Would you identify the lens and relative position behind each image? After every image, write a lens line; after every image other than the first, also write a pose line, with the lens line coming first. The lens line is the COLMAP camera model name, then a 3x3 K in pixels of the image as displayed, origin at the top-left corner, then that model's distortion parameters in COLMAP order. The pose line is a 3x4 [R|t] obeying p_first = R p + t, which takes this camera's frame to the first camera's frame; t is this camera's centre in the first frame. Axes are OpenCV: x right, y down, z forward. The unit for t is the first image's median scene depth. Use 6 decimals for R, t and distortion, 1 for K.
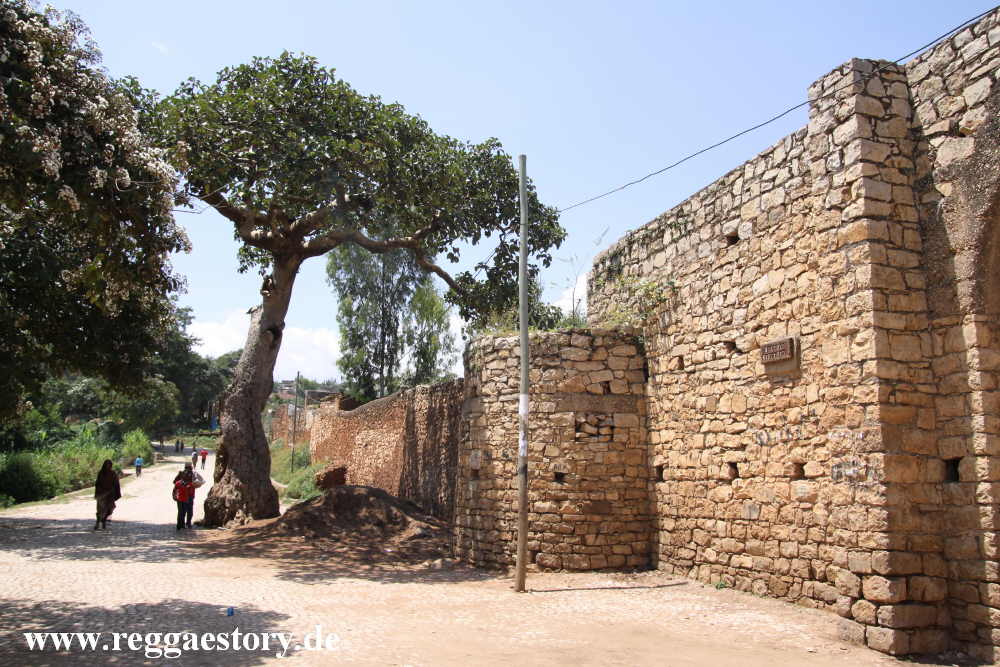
lens RADIAL K [[826.9, 0, 495.6], [0, 826.9, 335.3], [0, 0, 1]] dist [-0.121849, 0.101572]
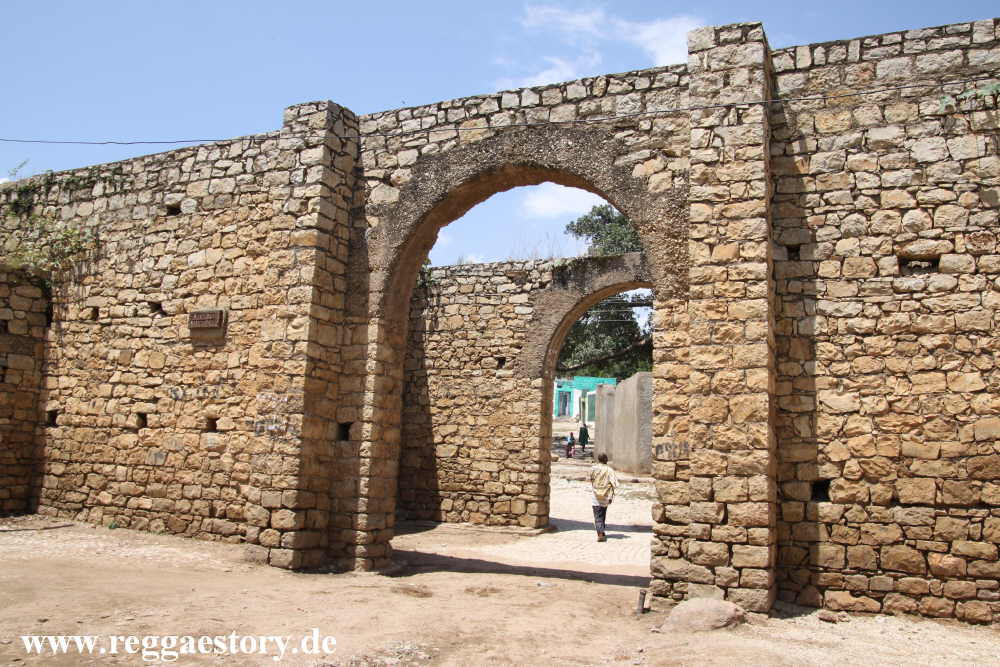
lens RADIAL K [[826.9, 0, 496.6], [0, 826.9, 334.7], [0, 0, 1]] dist [-0.121849, 0.101572]
pose [[0.677489, 0.133282, 0.723356, -0.211012], [-0.165460, 0.985855, -0.026681, 0.003800], [-0.716681, -0.101611, 0.689959, -0.082956]]
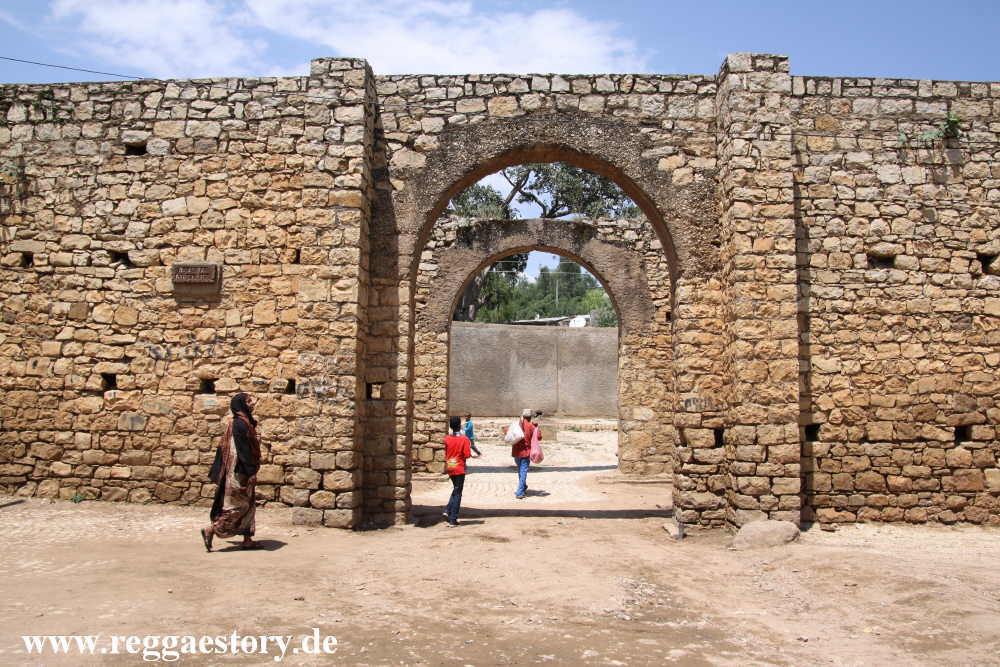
lens RADIAL K [[826.9, 0, 502.0], [0, 826.9, 334.0], [0, 0, 1]] dist [-0.121849, 0.101572]
pose [[0.345387, 0.084570, 0.934642, -0.528512], [-0.177206, 0.983892, -0.023542, 0.053859], [-0.921578, -0.157493, 0.354810, 0.255800]]
